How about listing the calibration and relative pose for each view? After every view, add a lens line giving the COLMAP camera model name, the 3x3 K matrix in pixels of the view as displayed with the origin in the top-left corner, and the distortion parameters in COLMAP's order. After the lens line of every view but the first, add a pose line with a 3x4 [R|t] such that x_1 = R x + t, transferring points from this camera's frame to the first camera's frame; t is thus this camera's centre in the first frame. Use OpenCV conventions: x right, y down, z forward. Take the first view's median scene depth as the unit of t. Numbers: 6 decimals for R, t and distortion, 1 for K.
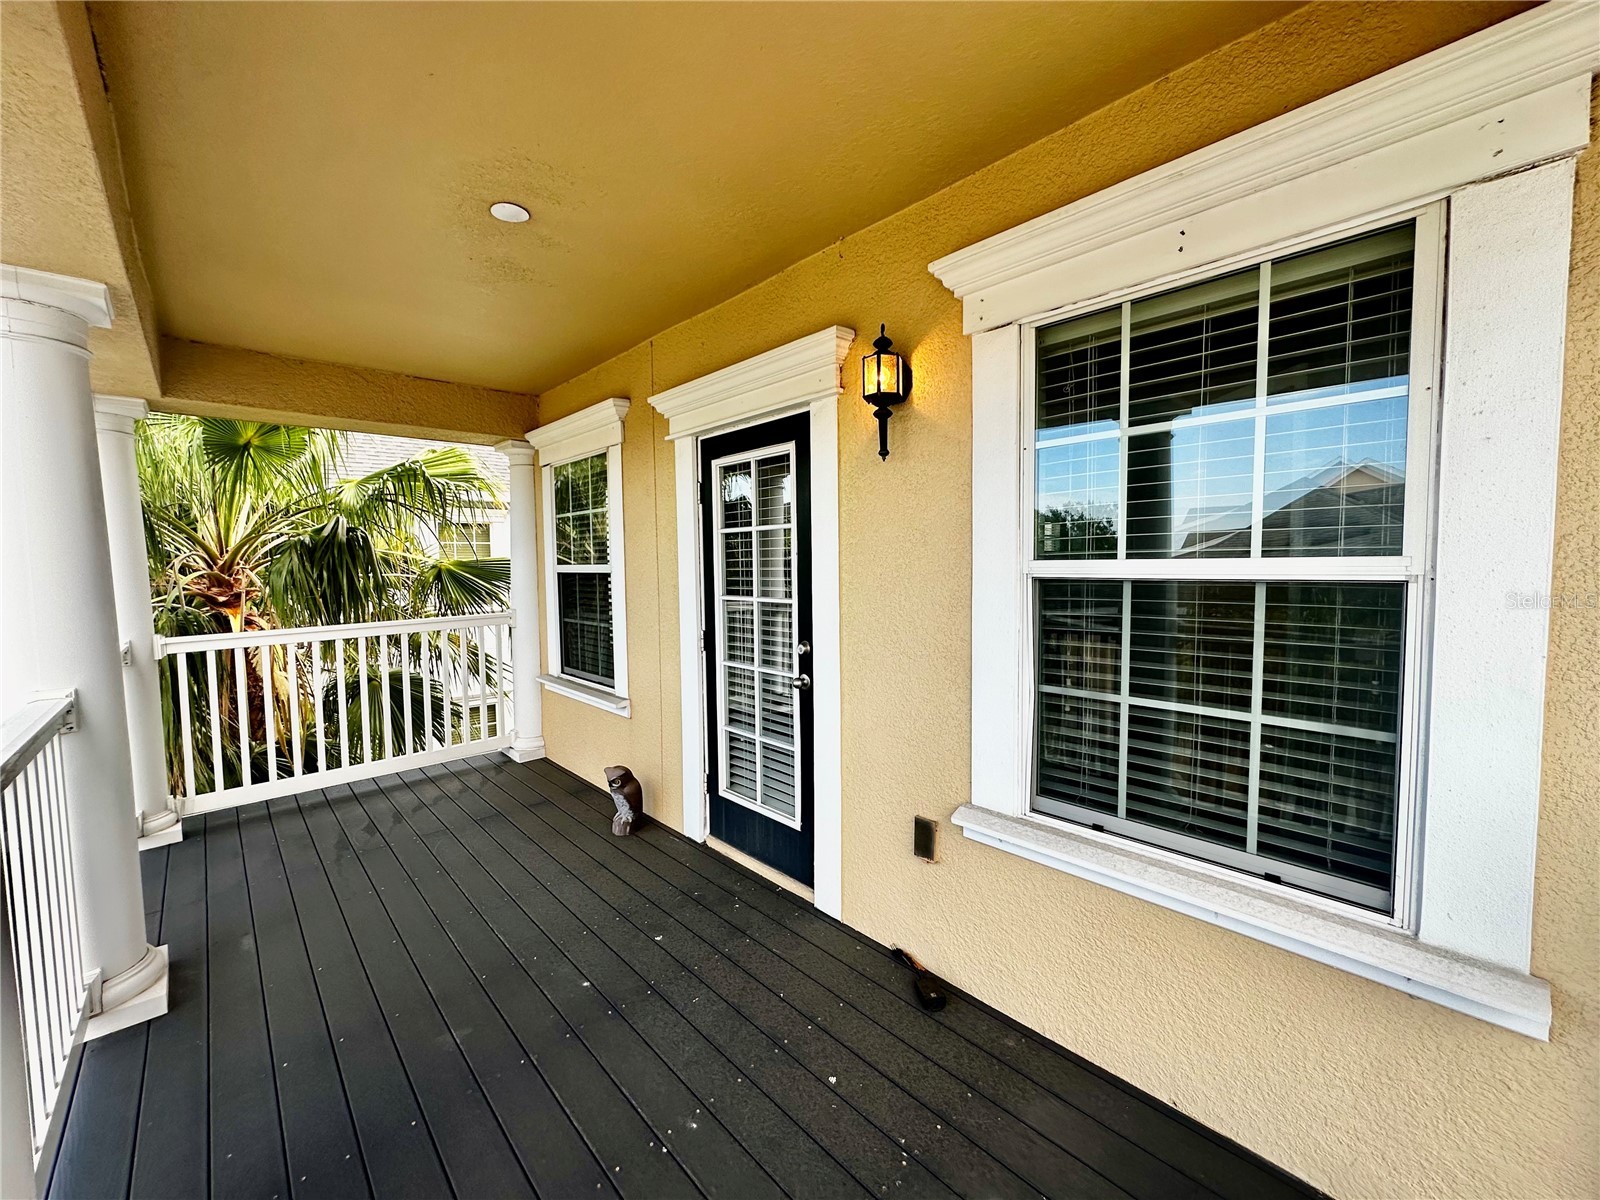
lens RADIAL K [[636.1, 0, 798.3], [0, 636.1, 589.4], [0, 0, 1]] dist [-0.002181, -0.000064]
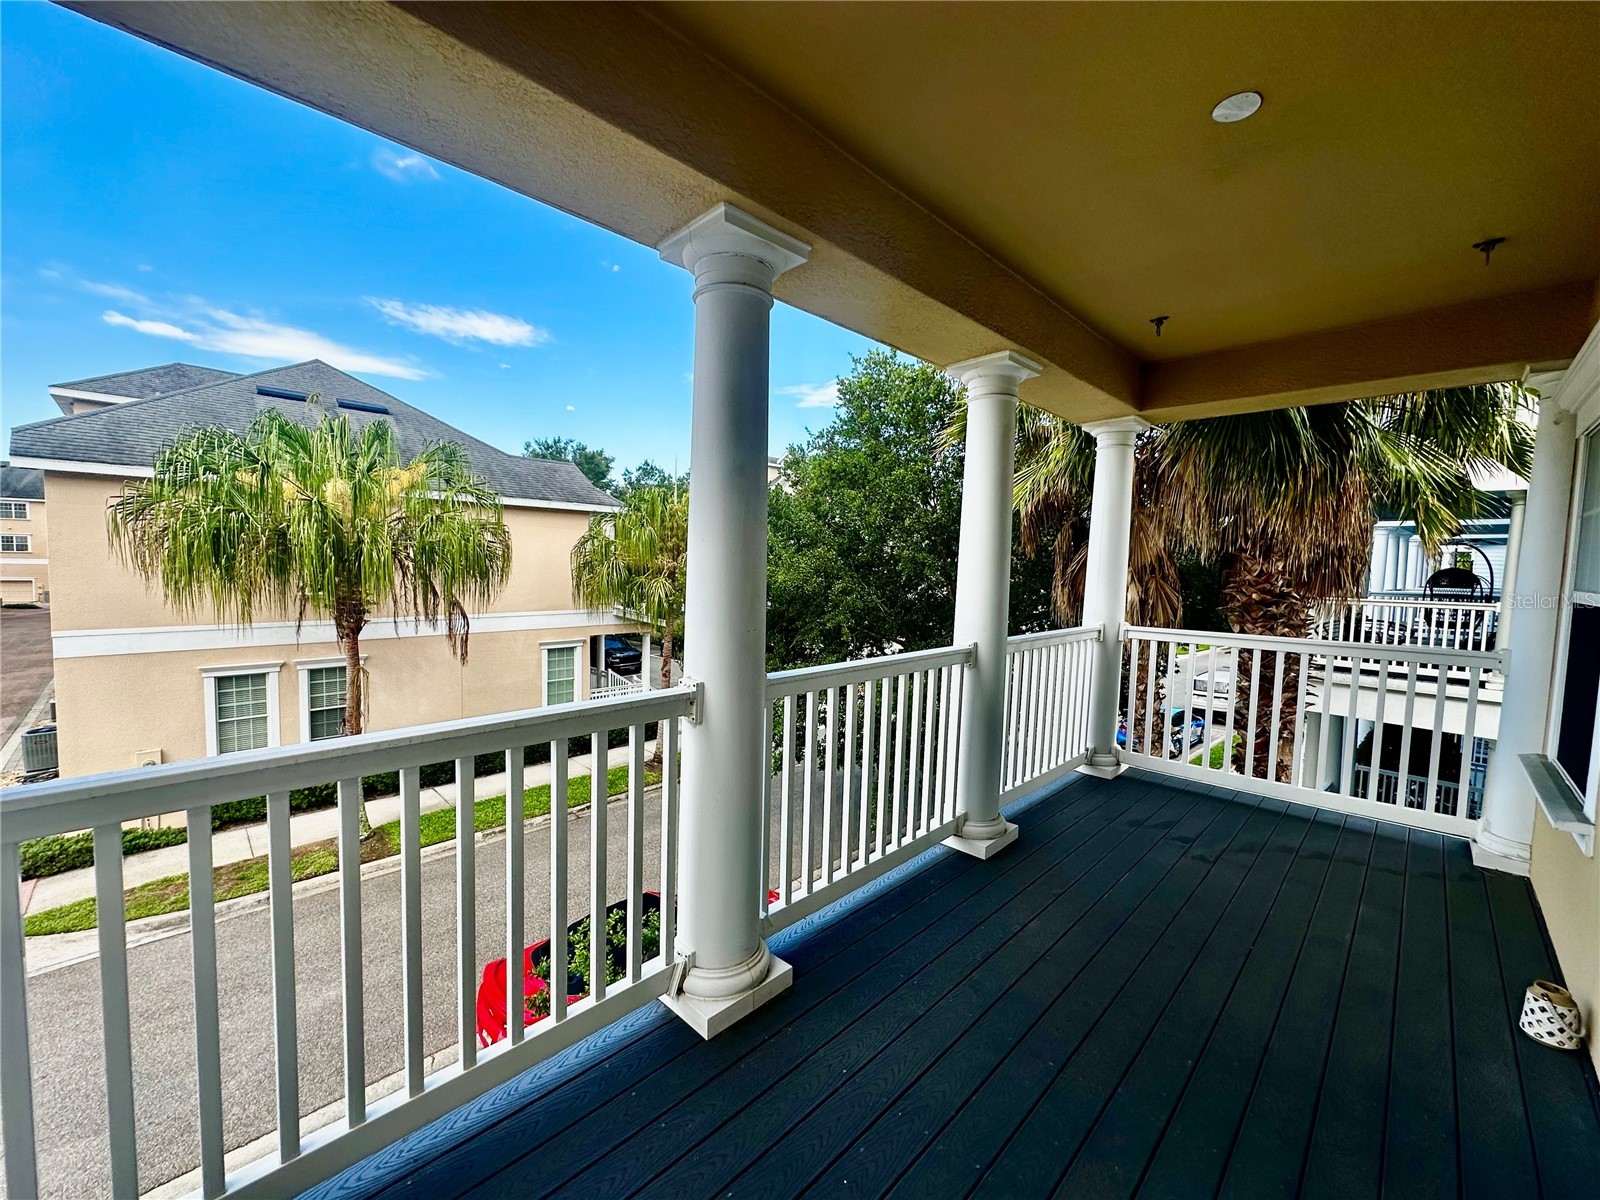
lens RADIAL K [[639.1, 0, 797.8], [0, 639.1, 604.2], [0, 0, 1]] dist [-0.000136, 0.000258]
pose [[0.047754, 0.091272, -0.994680, 0.349510], [-0.078806, 0.993057, 0.087340, -0.031116], [0.995746, 0.074216, 0.054615, 0.301676]]
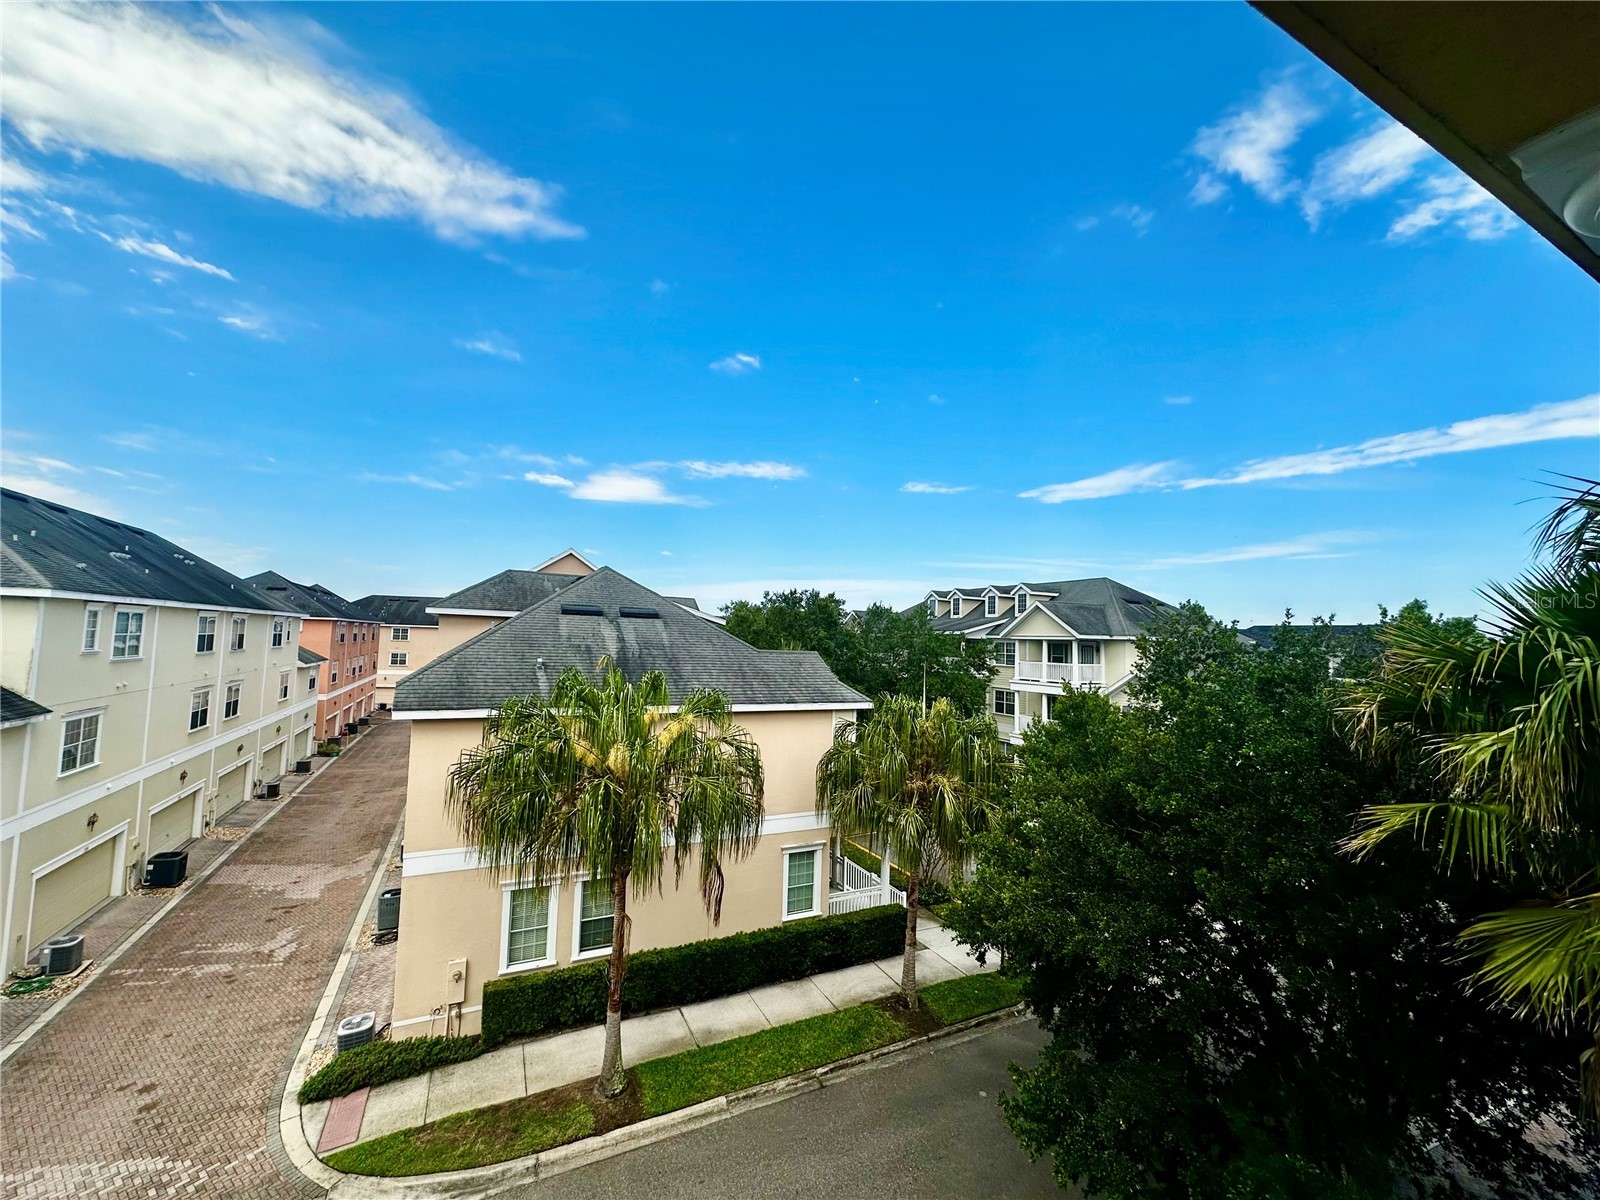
lens RADIAL K [[641.3, 0, 802.6], [0, 641.3, 605.3], [0, 0, 1]] dist [-0.000291, 0.000060]
pose [[-0.273459, -0.047168, -0.960726, 0.347669], [-0.067450, 0.997279, -0.029764, -0.036036], [0.959516, 0.056662, -0.275896, 0.299703]]
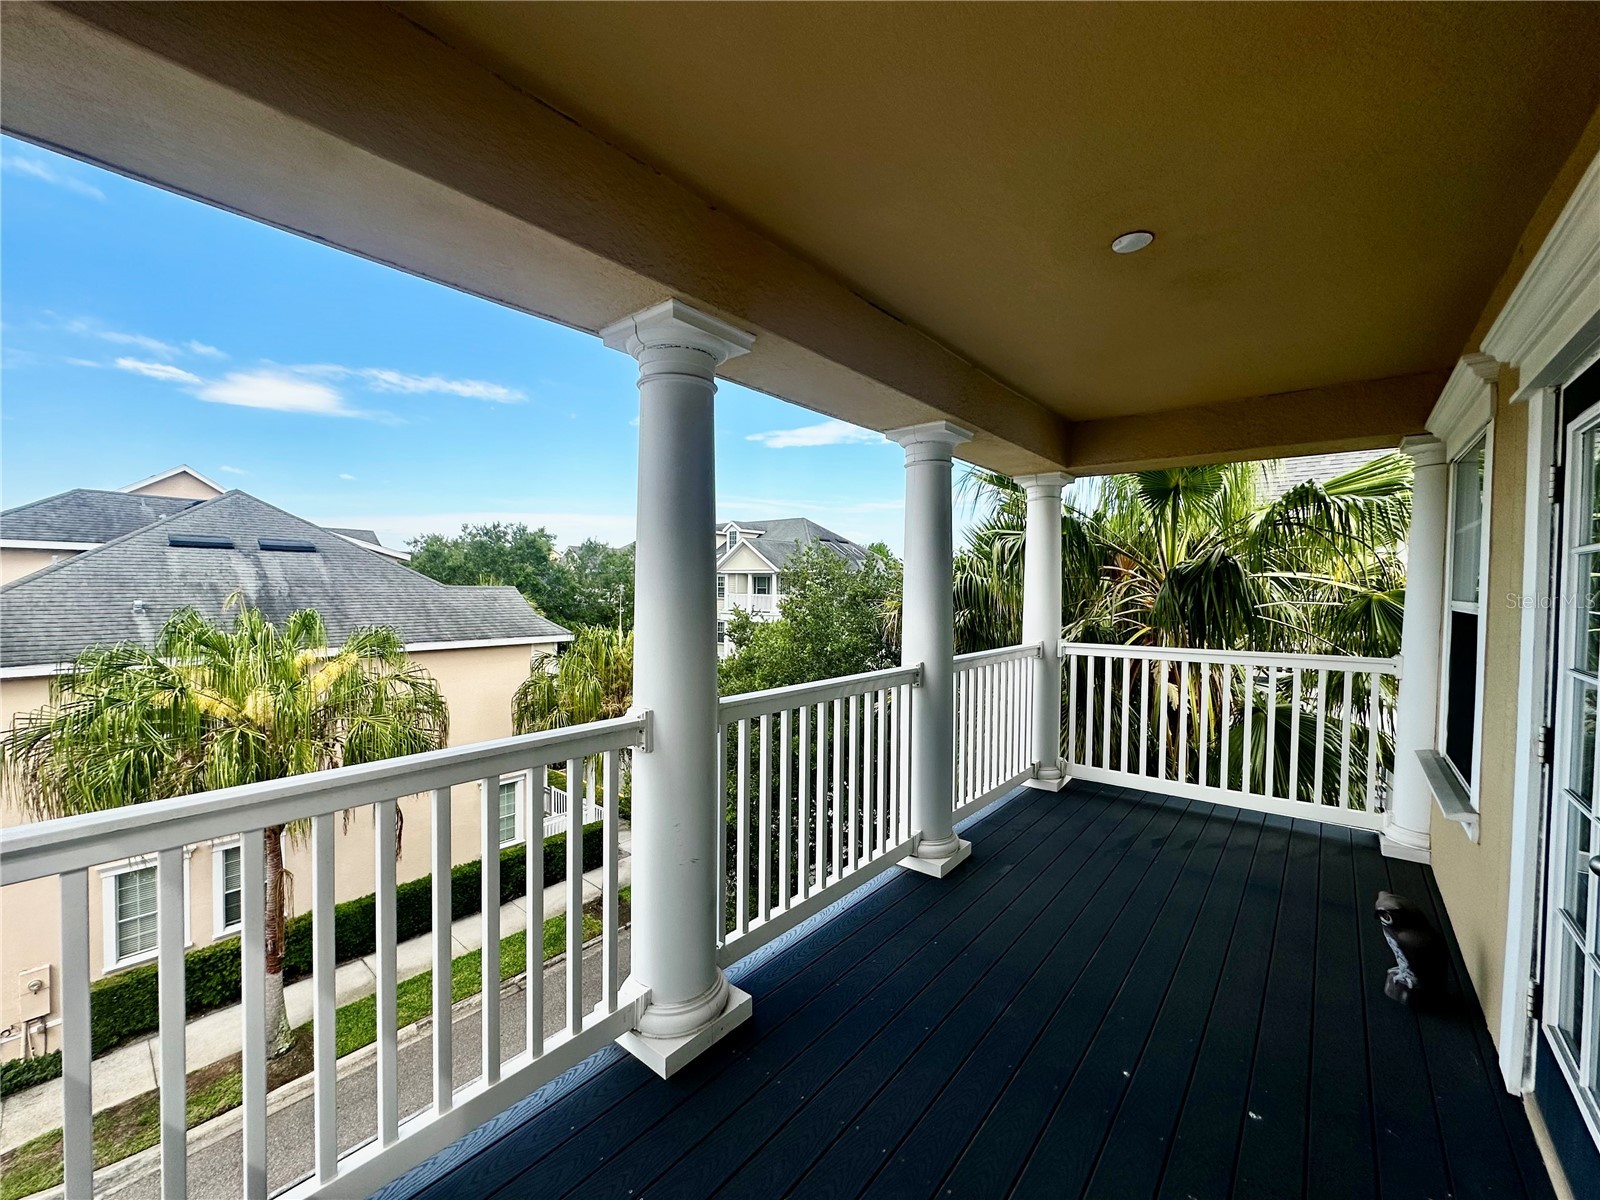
lens RADIAL K [[636.5, 0, 803.5], [0, 636.5, 599.4], [0, 0, 1]] dist [-0.004204, 0.000593]
pose [[0.137036, 0.041142, -0.989711, 0.349522], [-0.057788, 0.997767, 0.033476, -0.035952], [0.988879, 0.052606, 0.139107, 0.301498]]
